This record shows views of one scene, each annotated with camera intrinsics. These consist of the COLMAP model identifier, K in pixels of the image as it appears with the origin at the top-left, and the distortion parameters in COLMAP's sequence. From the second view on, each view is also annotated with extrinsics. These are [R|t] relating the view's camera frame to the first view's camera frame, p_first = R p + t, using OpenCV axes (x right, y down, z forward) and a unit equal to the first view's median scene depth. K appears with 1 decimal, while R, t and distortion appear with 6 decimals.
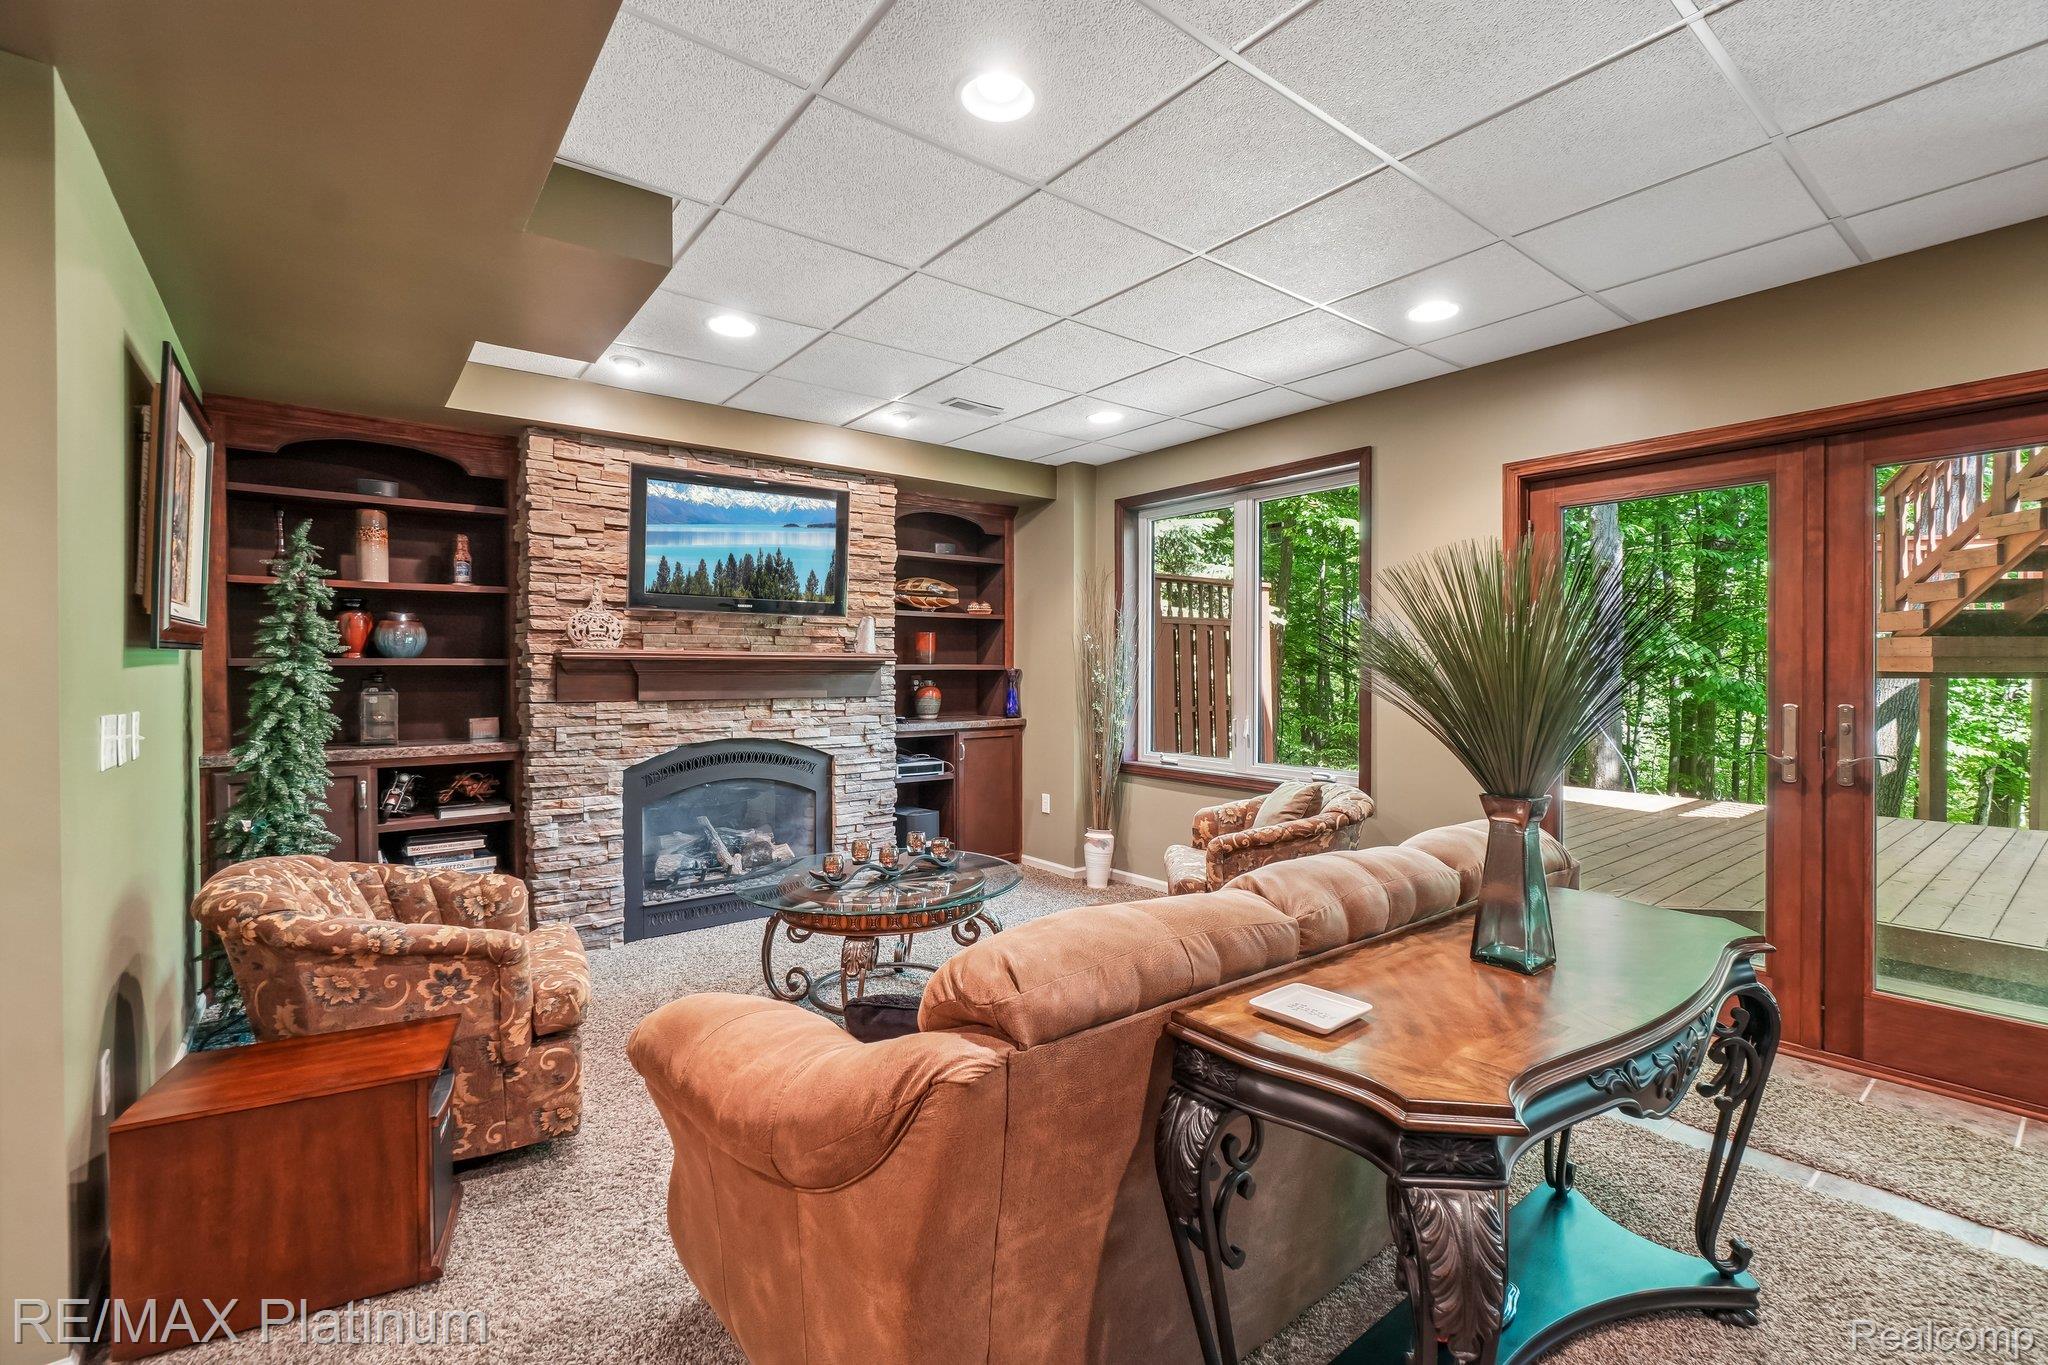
lens RADIAL K [[886.6, 0, 1030.3], [0, 886.6, 679.3], [0, 0, 1]] dist [-0.002581, 0.000206]
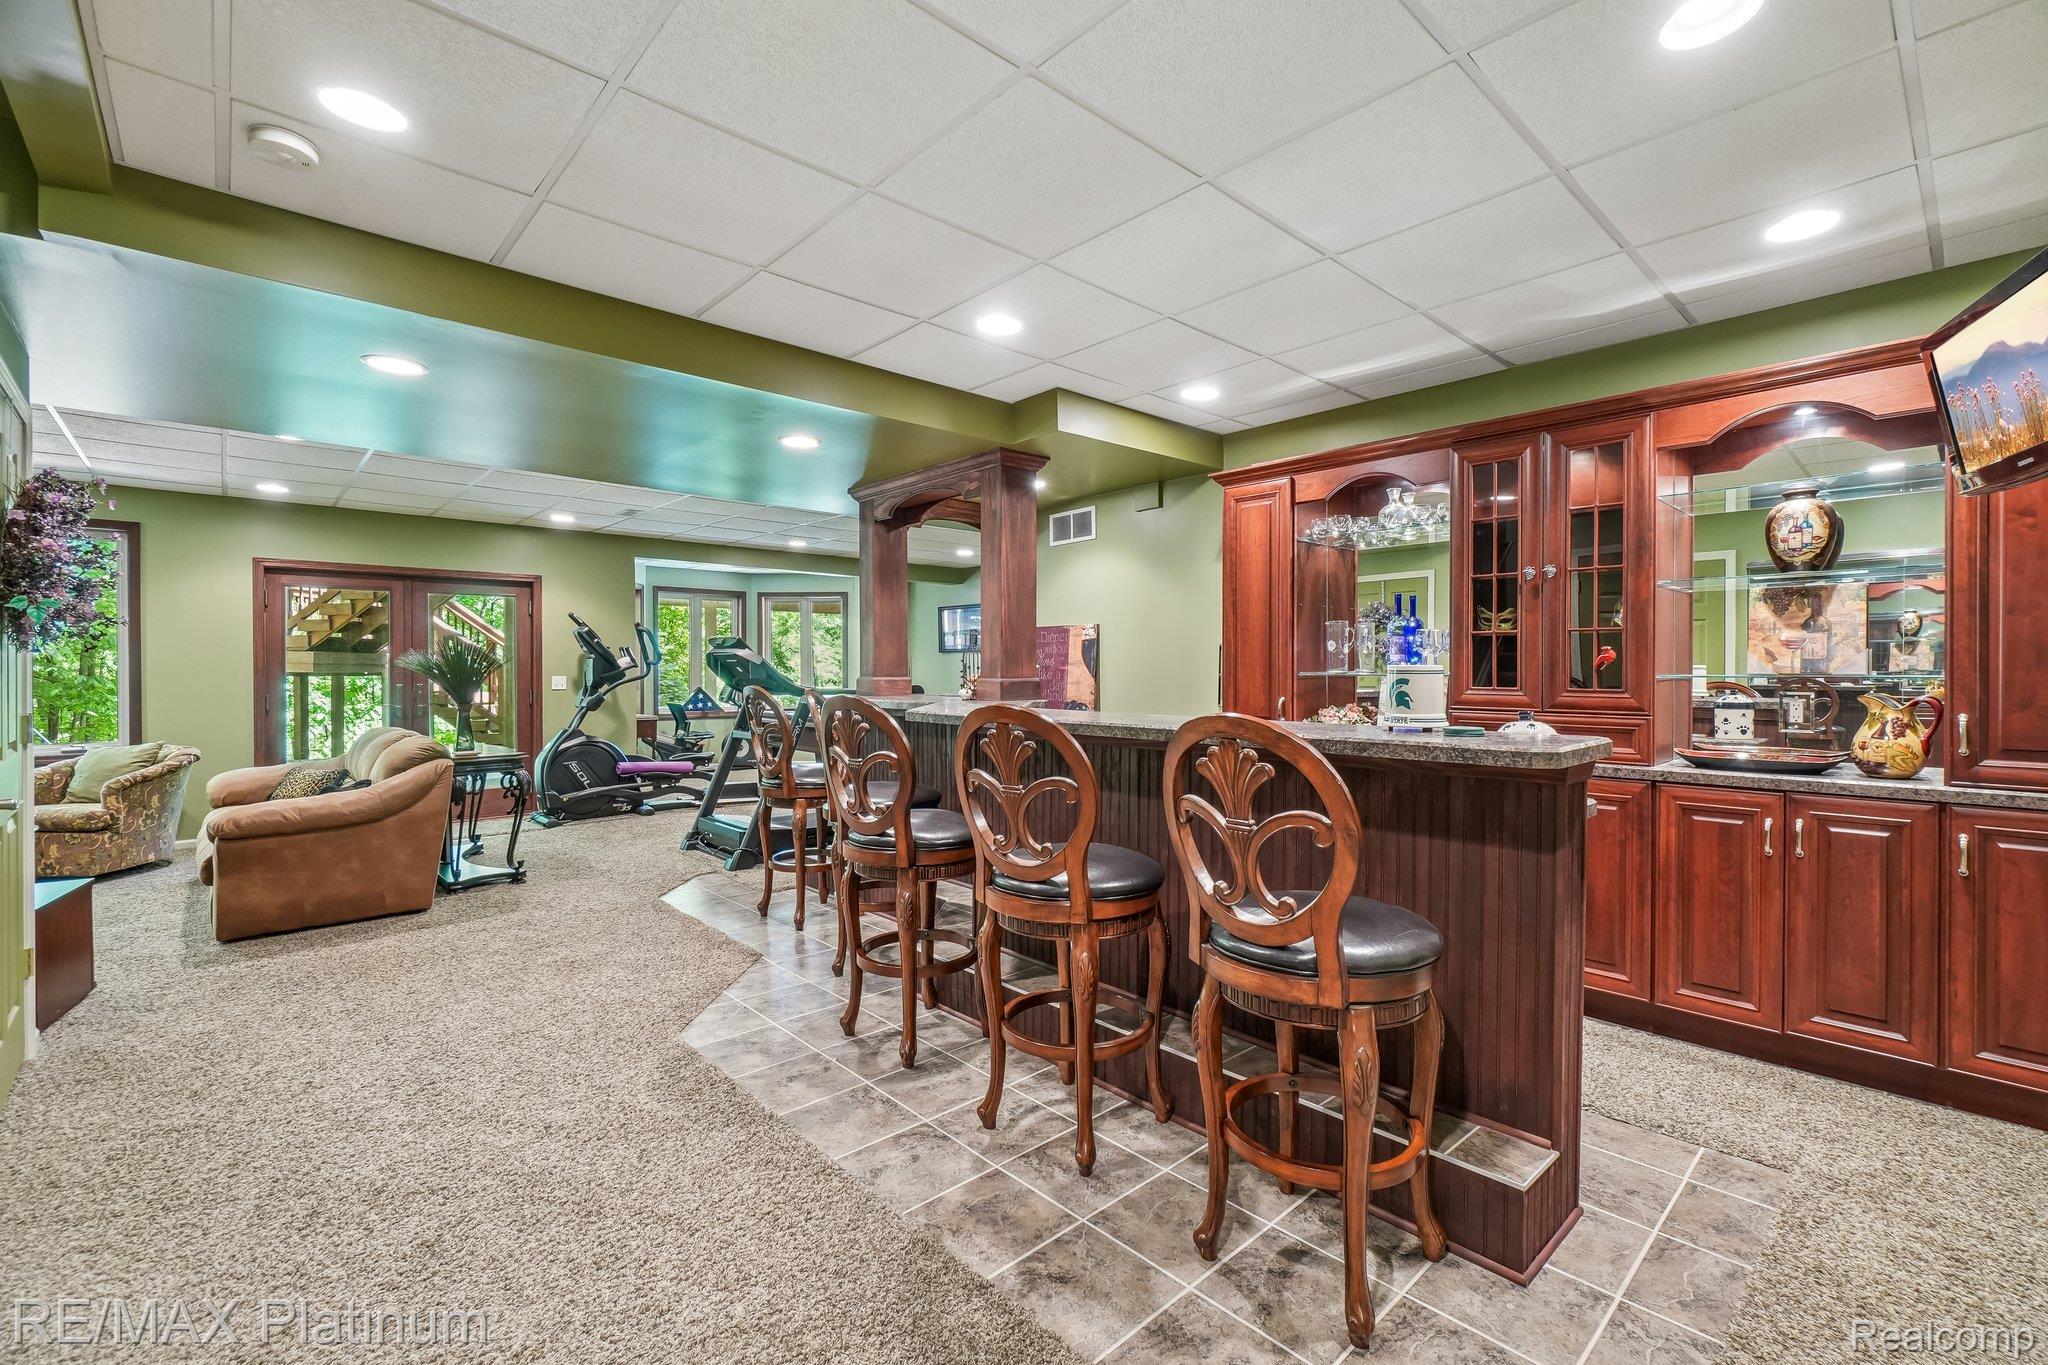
lens RADIAL K [[886.6, 0, 1030.3], [0, 886.6, 679.3], [0, 0, 1]] dist [-0.002581, 0.000206]
pose [[-0.068966, -0.007518, 0.997591, -1.385600], [0.006452, 0.999947, 0.007982, 0.001830], [-0.997598, 0.006987, -0.068914, -0.464887]]
